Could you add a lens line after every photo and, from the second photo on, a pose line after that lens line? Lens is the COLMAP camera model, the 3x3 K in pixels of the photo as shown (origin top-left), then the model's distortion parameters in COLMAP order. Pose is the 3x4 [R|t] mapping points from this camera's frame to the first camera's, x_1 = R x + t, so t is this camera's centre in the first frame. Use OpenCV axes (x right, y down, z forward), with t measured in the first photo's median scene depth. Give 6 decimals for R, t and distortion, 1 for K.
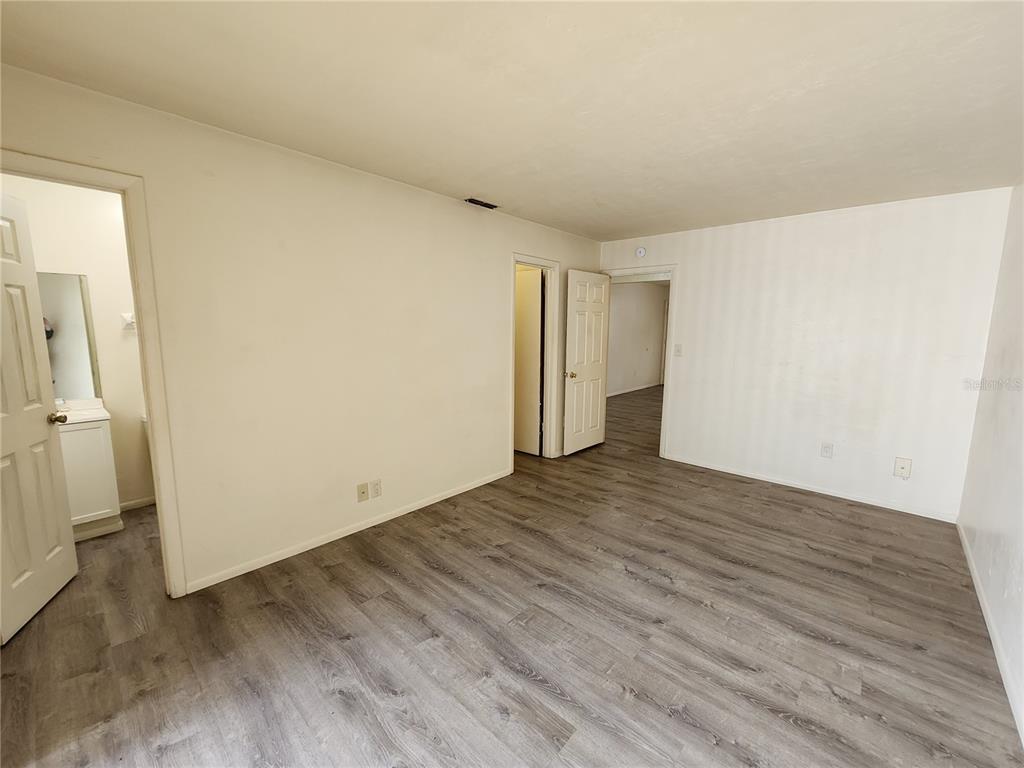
lens RADIAL K [[421.5, 0, 516.6], [0, 421.5, 382.7], [0, 0, 1]] dist [0.000443, 0.000315]
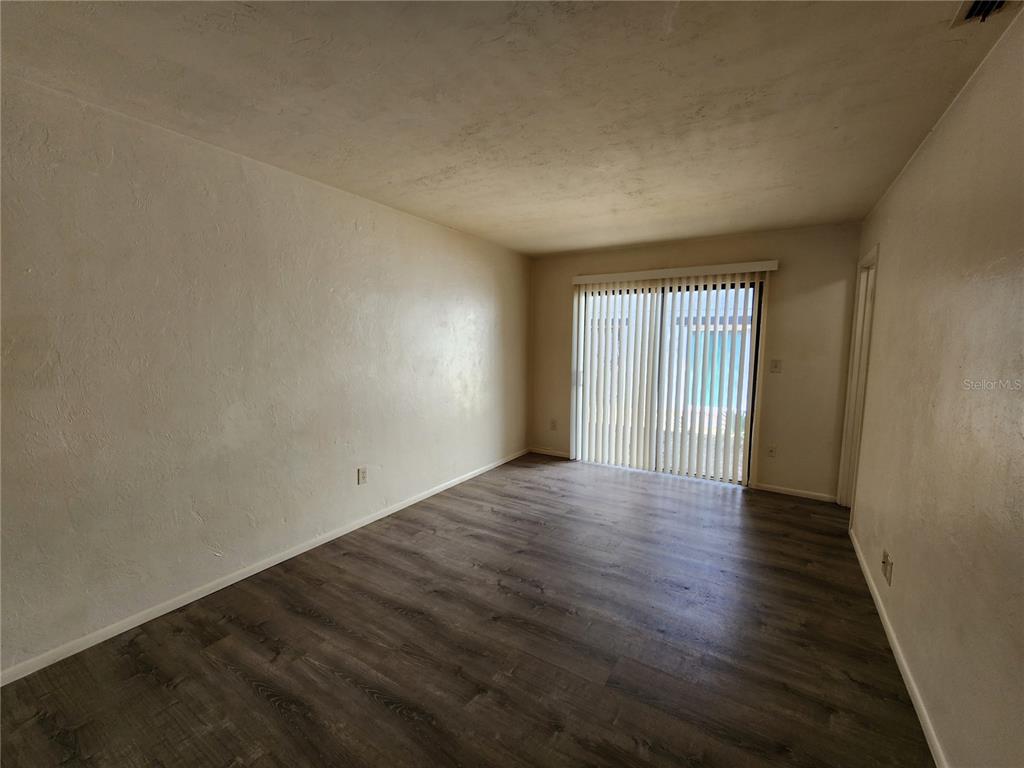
lens RADIAL K [[421.5, 0, 514.0], [0, 421.5, 384.5], [0, 0, 1]] dist [0.000443, 0.000315]
pose [[-0.984704, -0.001884, -0.174223, 0.457724], [-0.042749, 0.971988, 0.231110, -0.212496], [0.168907, 0.235022, -0.957202, 1.677775]]
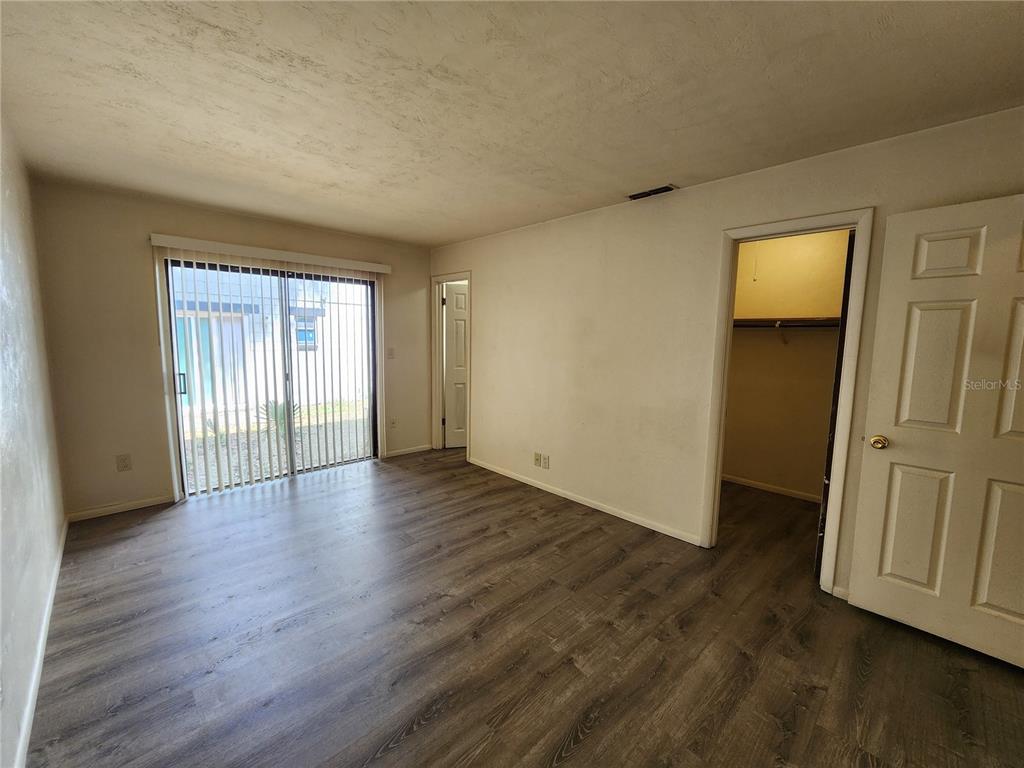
lens RADIAL K [[421.5, 0, 508.6], [0, 421.5, 384.4], [0, 0, 1]] dist [0.000443, 0.000315]
pose [[-0.079538, 0.101650, -0.991635, 1.037054], [-0.149830, 0.982267, 0.112708, -0.121600], [0.985507, 0.157541, -0.062898, 1.044803]]
